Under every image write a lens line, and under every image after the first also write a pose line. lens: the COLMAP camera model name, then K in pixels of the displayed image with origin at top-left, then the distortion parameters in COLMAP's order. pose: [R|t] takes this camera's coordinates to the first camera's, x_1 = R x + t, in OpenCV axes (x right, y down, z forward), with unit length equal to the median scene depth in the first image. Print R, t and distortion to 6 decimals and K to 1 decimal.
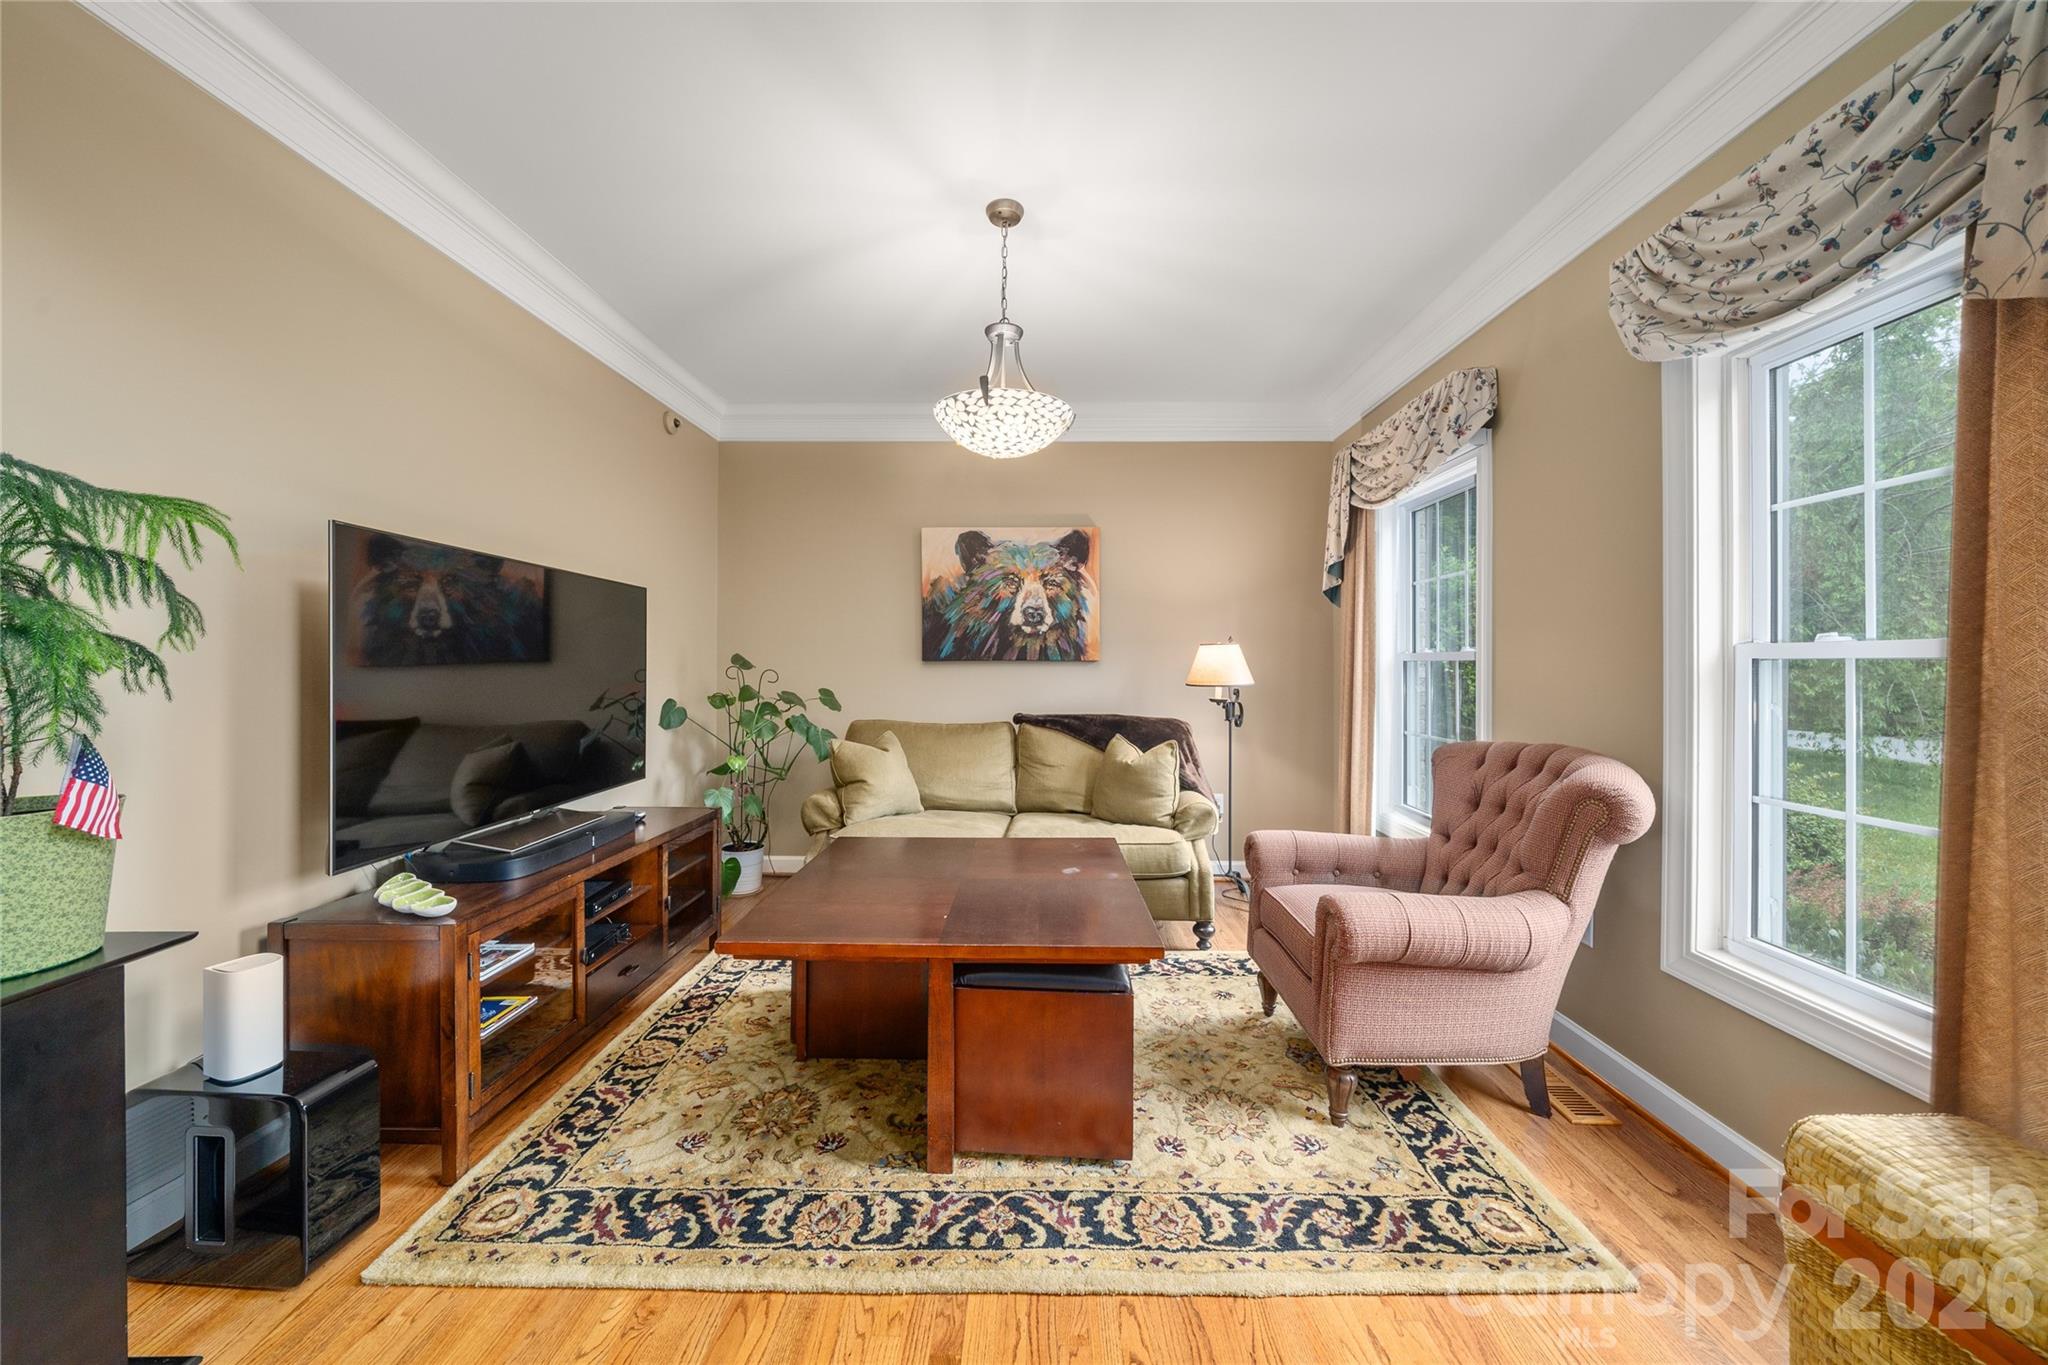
lens RADIAL K [[716.6, 0, 1016.8], [0, 716.6, 662.6], [0, 0, 1]] dist [-0.005305, -0.000167]
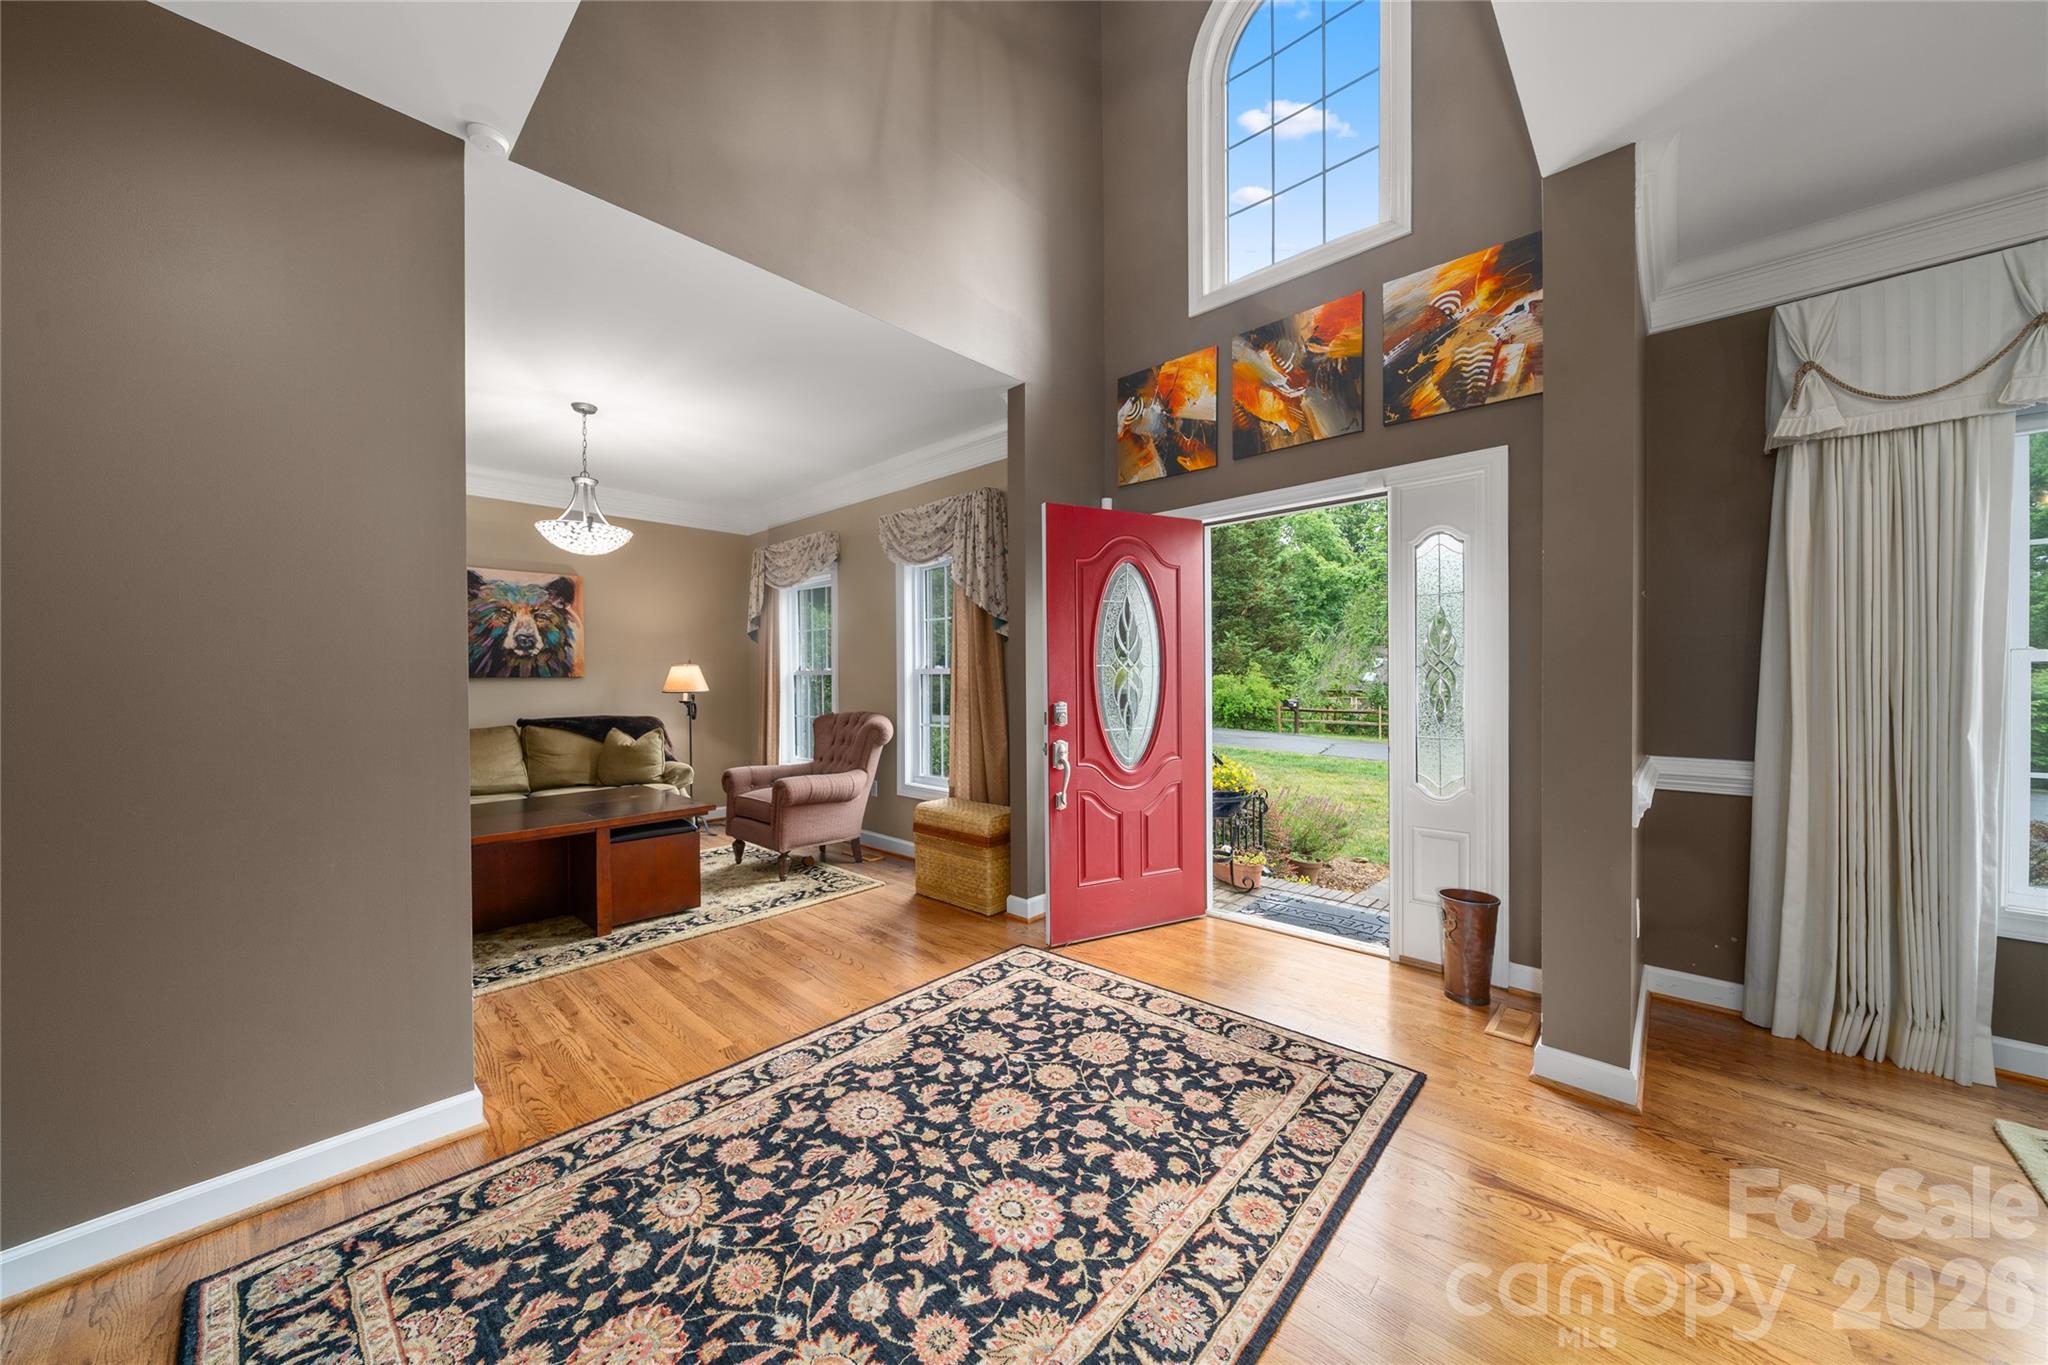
lens RADIAL K [[716.6, 0, 1032.0], [0, 716.6, 674.9], [0, 0, 1]] dist [-0.005305, -0.000167]
pose [[0.654324, -0.006927, 0.756182, -0.529505], [0.007790, 0.999967, 0.002420, -0.004588], [-0.756174, 0.004307, 0.654357, -0.770345]]
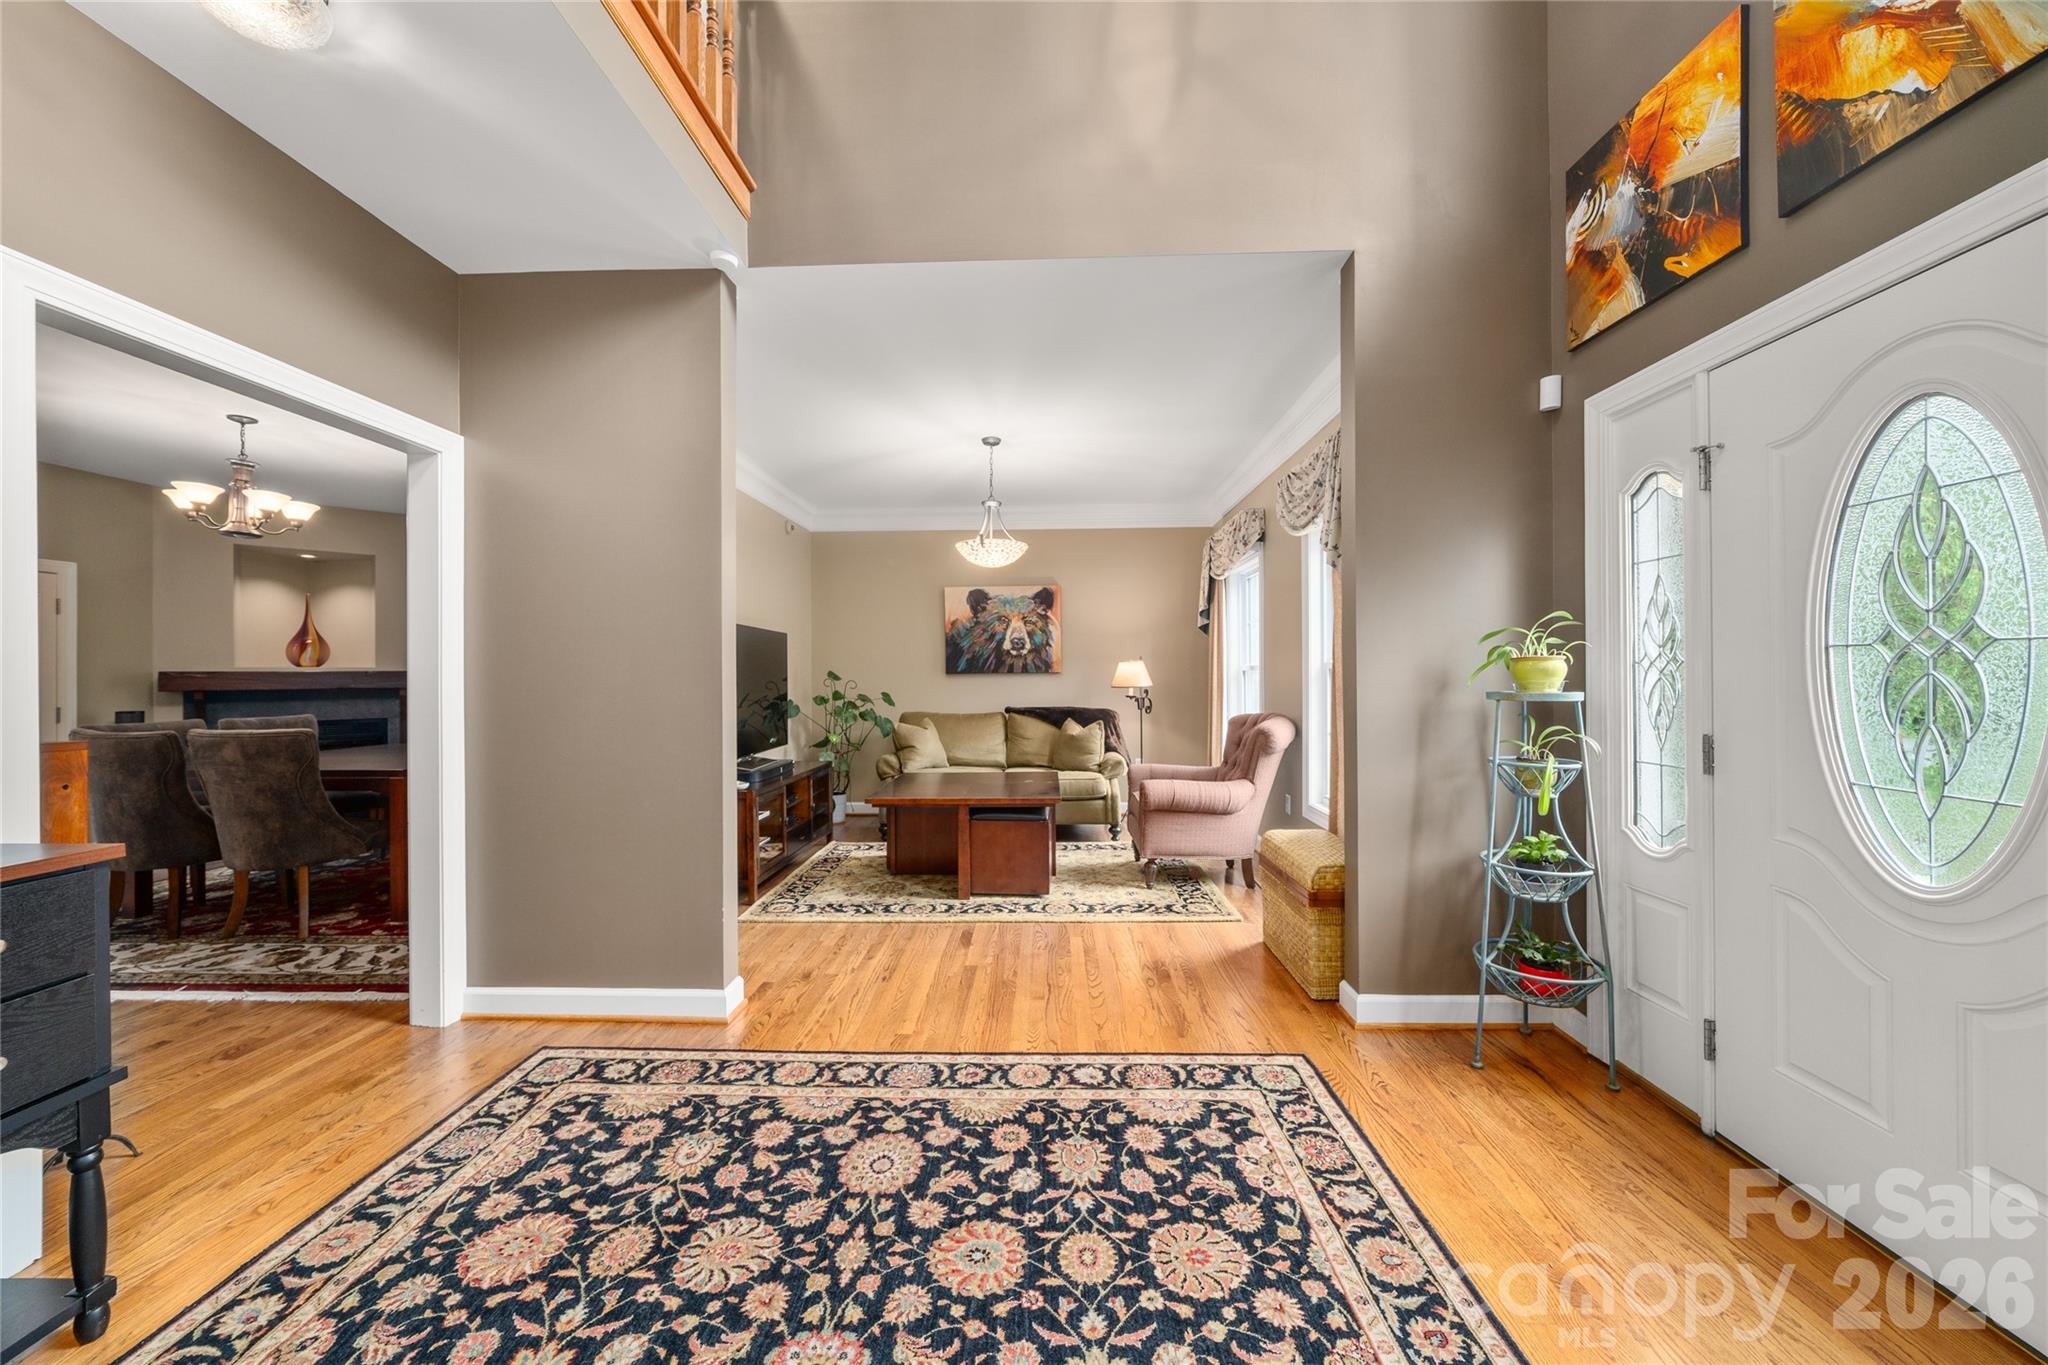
lens RADIAL K [[716.6, 0, 1021.5], [0, 716.6, 666.9], [0, 0, 1]] dist [-0.005305, -0.000167]
pose [[0.999912, -0.011290, -0.006912, 0.063019], [0.011221, 0.999887, -0.010004, -0.000312], [0.007024, 0.009926, 0.999926, -0.817470]]
